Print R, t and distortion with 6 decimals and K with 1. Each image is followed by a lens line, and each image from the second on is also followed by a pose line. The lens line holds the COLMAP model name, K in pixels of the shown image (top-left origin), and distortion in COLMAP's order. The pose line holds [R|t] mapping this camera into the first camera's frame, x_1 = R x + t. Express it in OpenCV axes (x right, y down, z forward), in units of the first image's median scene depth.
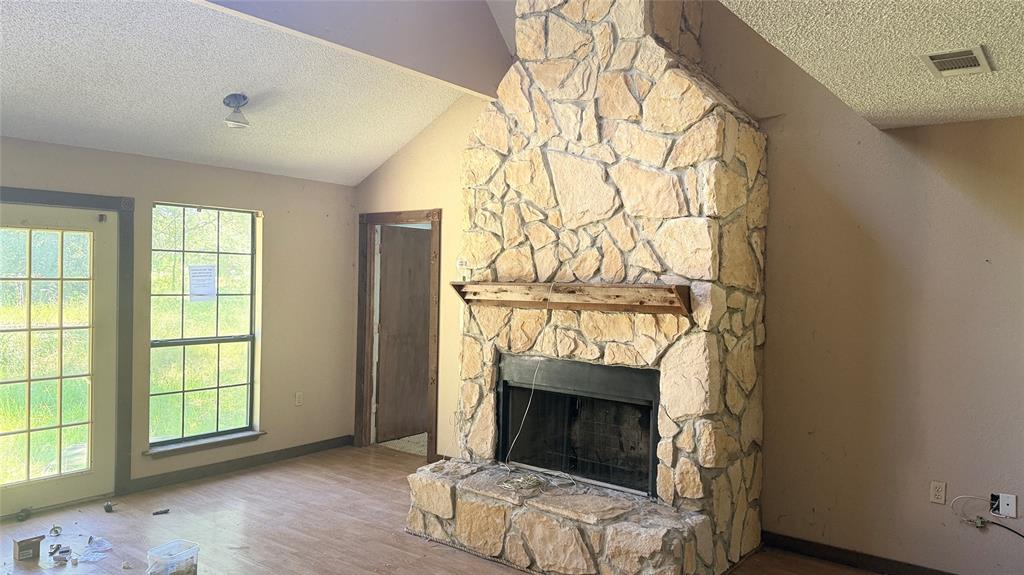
lens RADIAL K [[714.2, 0, 512.0], [0, 714.2, 287.5], [0, 0, 1]] dist [0.092291, -0.000586]
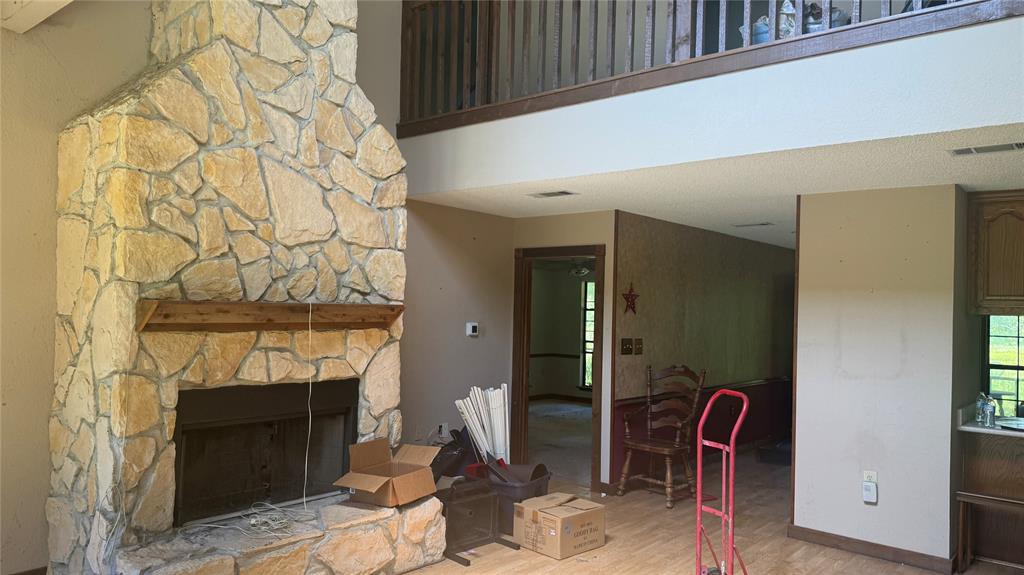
lens RADIAL K [[729.8, 0, 512.0], [0, 729.8, 287.5], [0, 0, 1]] dist [0.110347, -0.148803]
pose [[0.034907, 0.012994, 0.999306, -0.907388], [-0.013348, 0.999832, -0.012535, -0.017456], [-0.999301, -0.012901, 0.035075, 0.675469]]
